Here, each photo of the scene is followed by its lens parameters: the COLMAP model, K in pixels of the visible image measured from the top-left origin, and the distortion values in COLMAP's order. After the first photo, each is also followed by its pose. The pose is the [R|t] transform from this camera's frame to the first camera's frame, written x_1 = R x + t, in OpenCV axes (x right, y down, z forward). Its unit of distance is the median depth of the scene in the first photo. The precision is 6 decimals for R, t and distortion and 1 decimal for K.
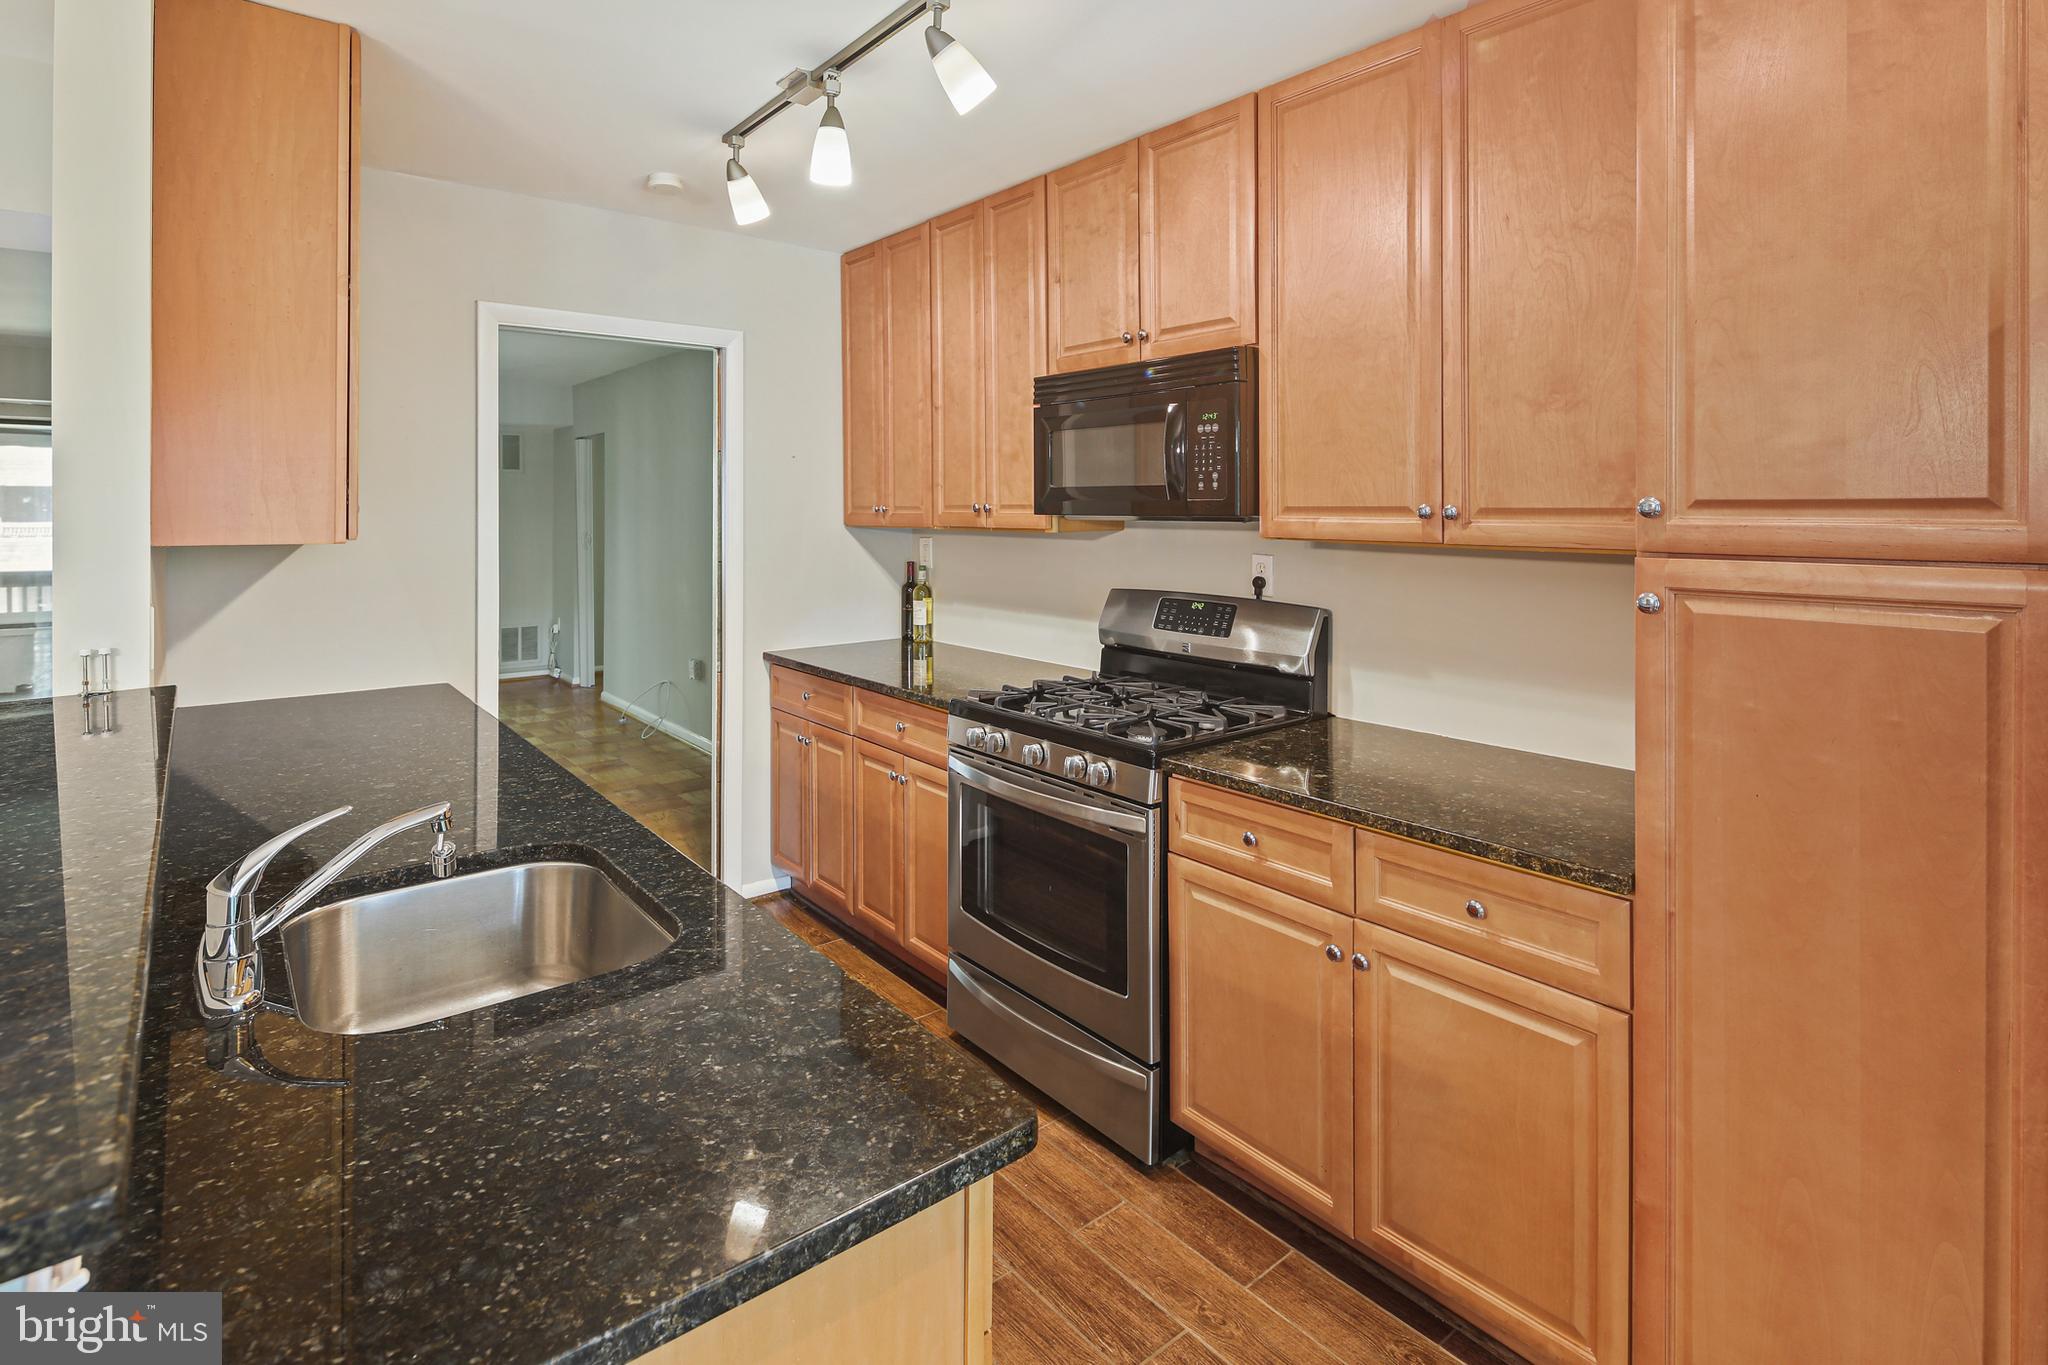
lens RADIAL K [[1009.0, 0, 1019.0], [0, 1009.0, 503.2], [0, 0, 1]] dist [0.003453, 0.000137]
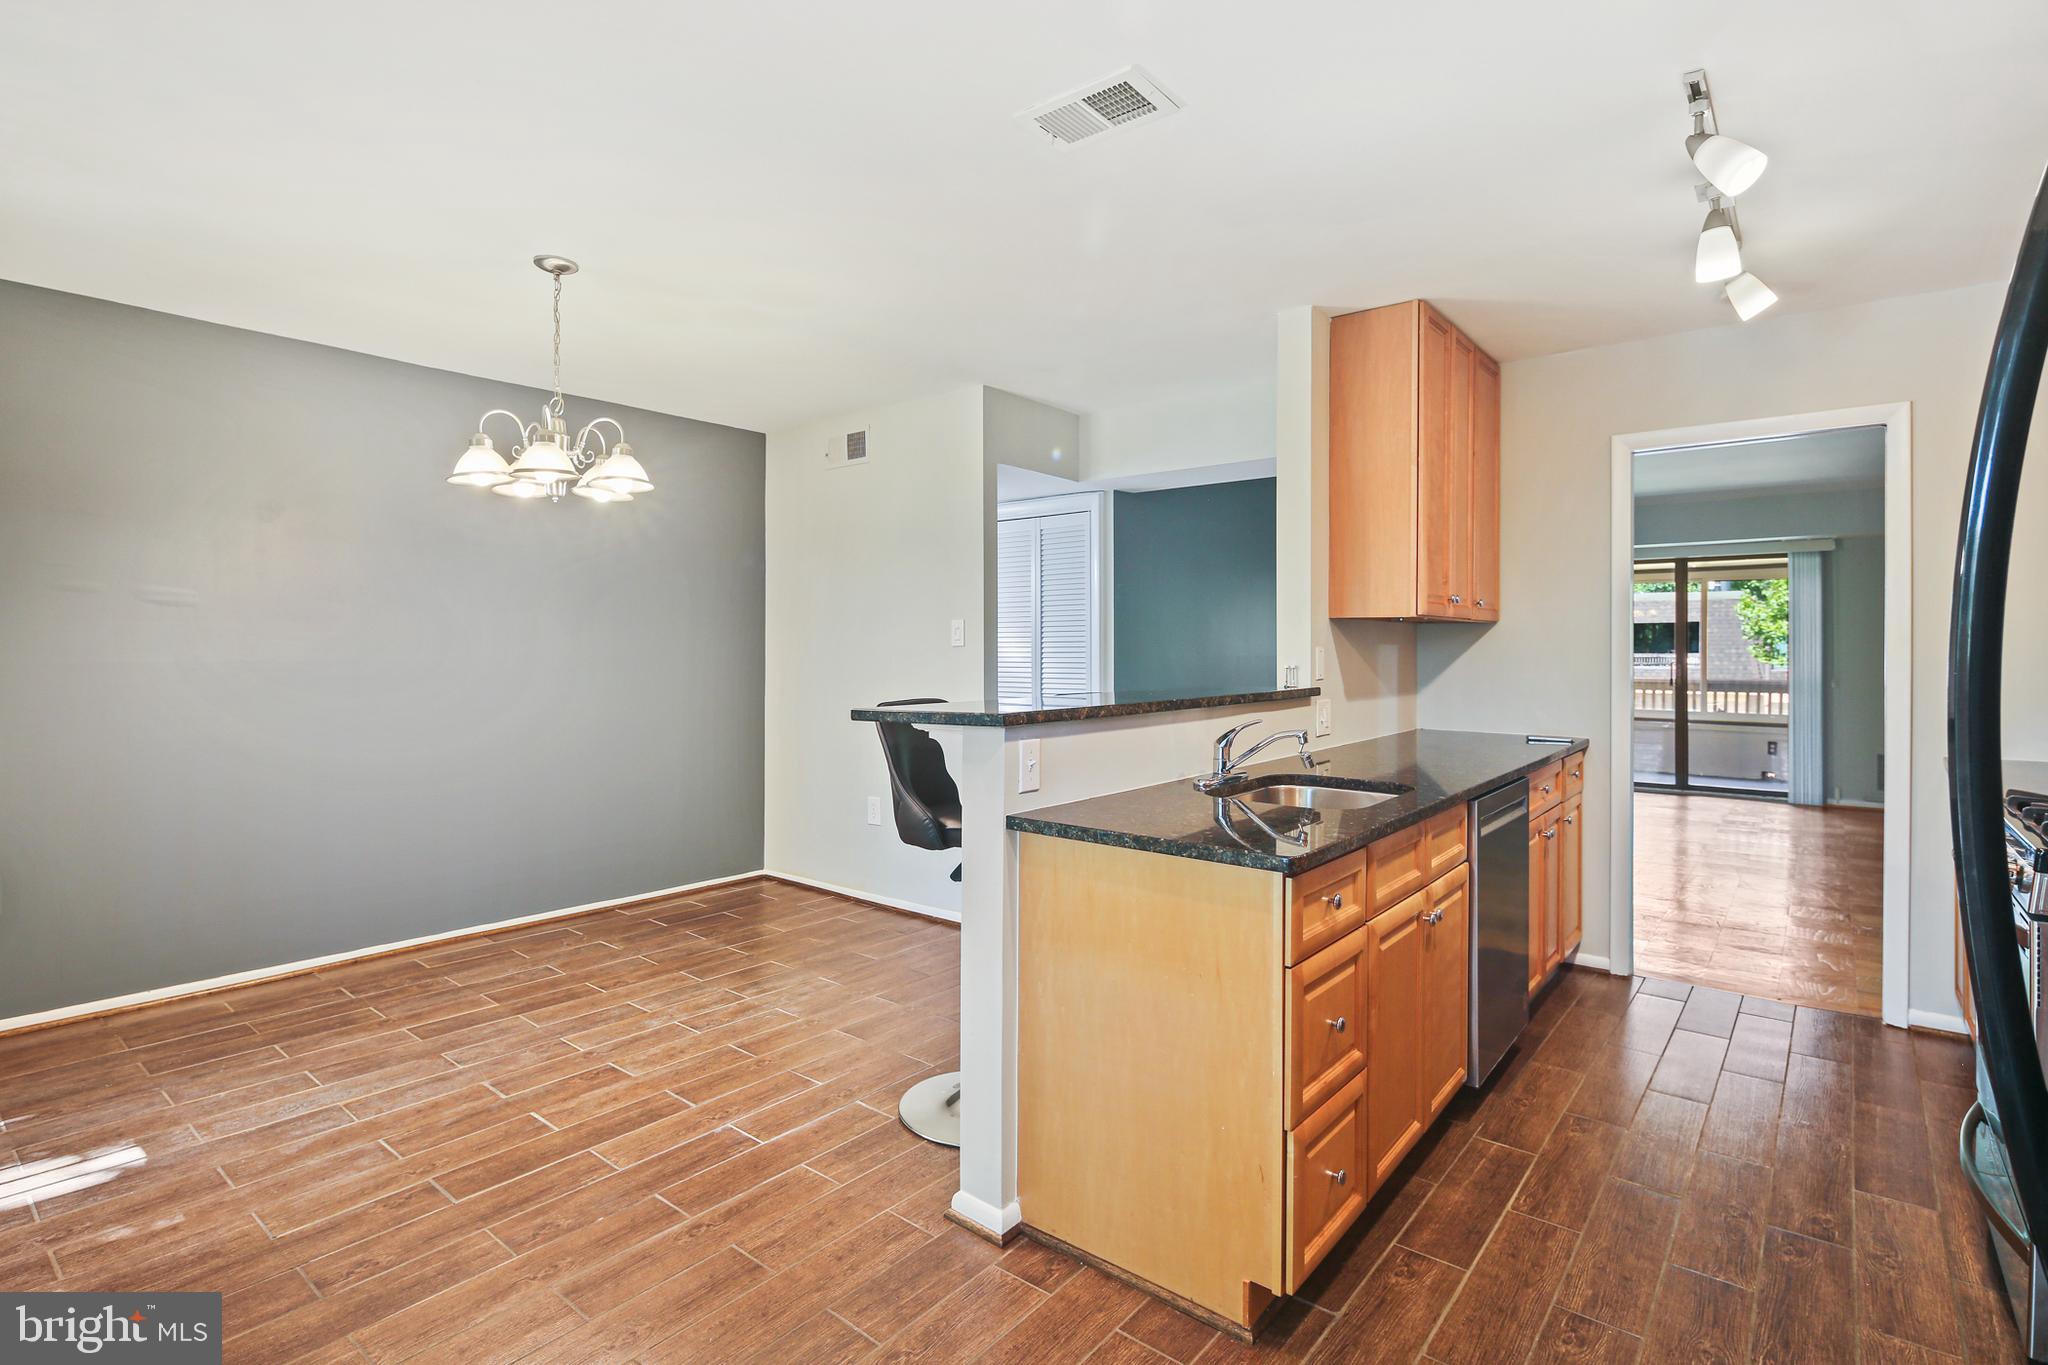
lens RADIAL K [[999.4, 0, 1022.0], [0, 999.4, 646.9], [0, 0, 1]] dist [0.003475, -0.001943]
pose [[0.207861, 0.000753, -0.978158, 0.596670], [0.002168, 0.999997, 0.001231, 0.065156], [0.978156, -0.002377, 0.207859, 0.031844]]
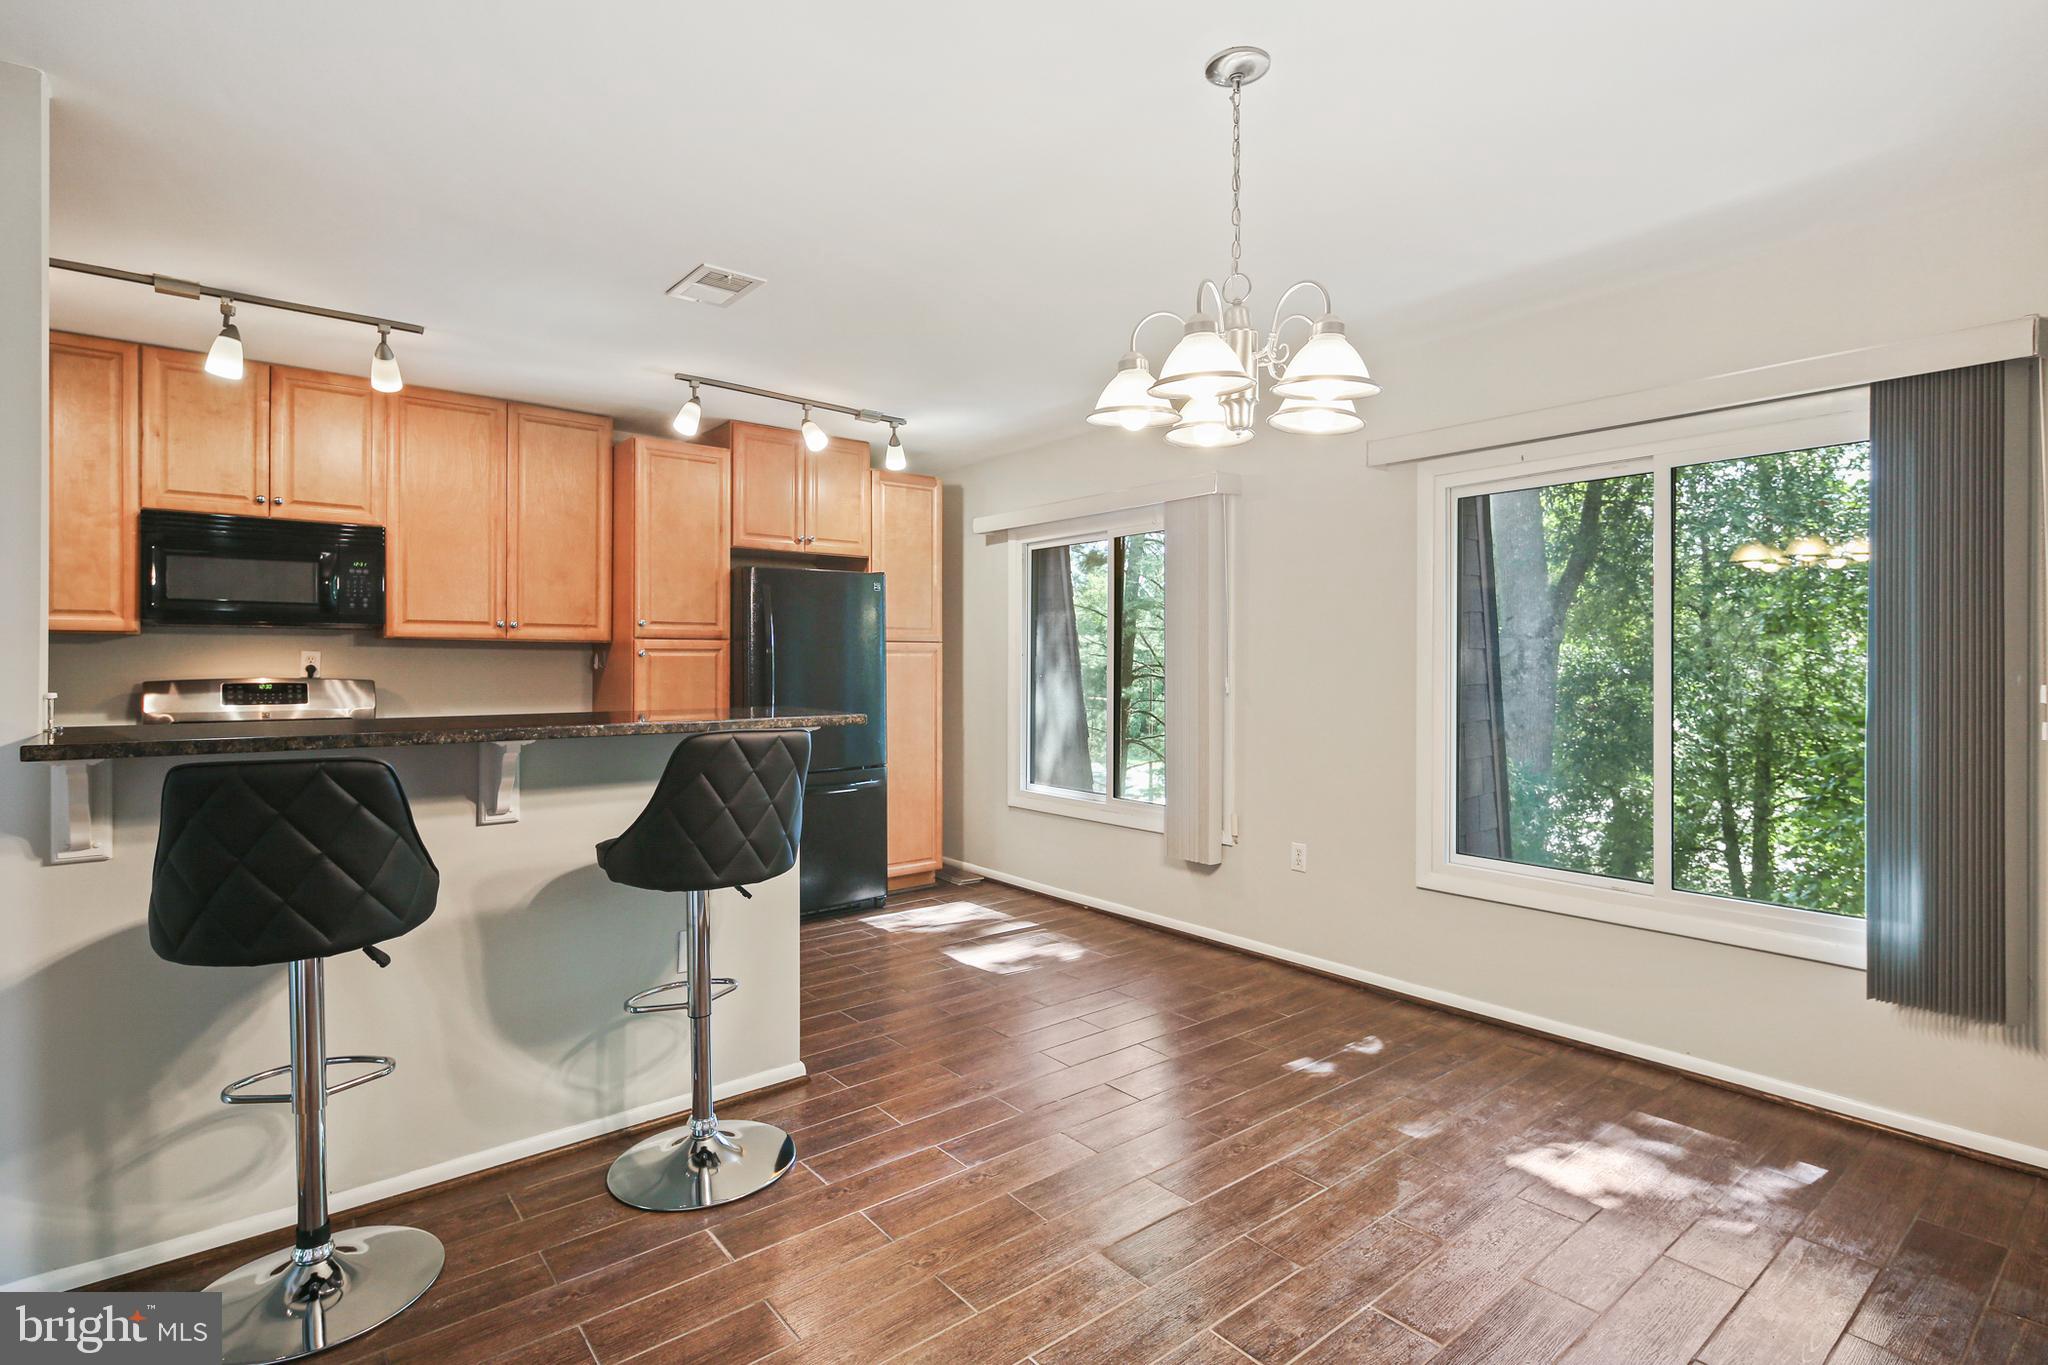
lens RADIAL K [[999.4, 0, 1022.0], [0, 999.4, 646.9], [0, 0, 1]] dist [0.003475, -0.001943]
pose [[-0.006641, 0.017642, 0.999822, -1.326761], [-0.004884, 0.999832, -0.017674, 0.067649], [-0.999966, -0.005001, -0.006554, -0.085945]]
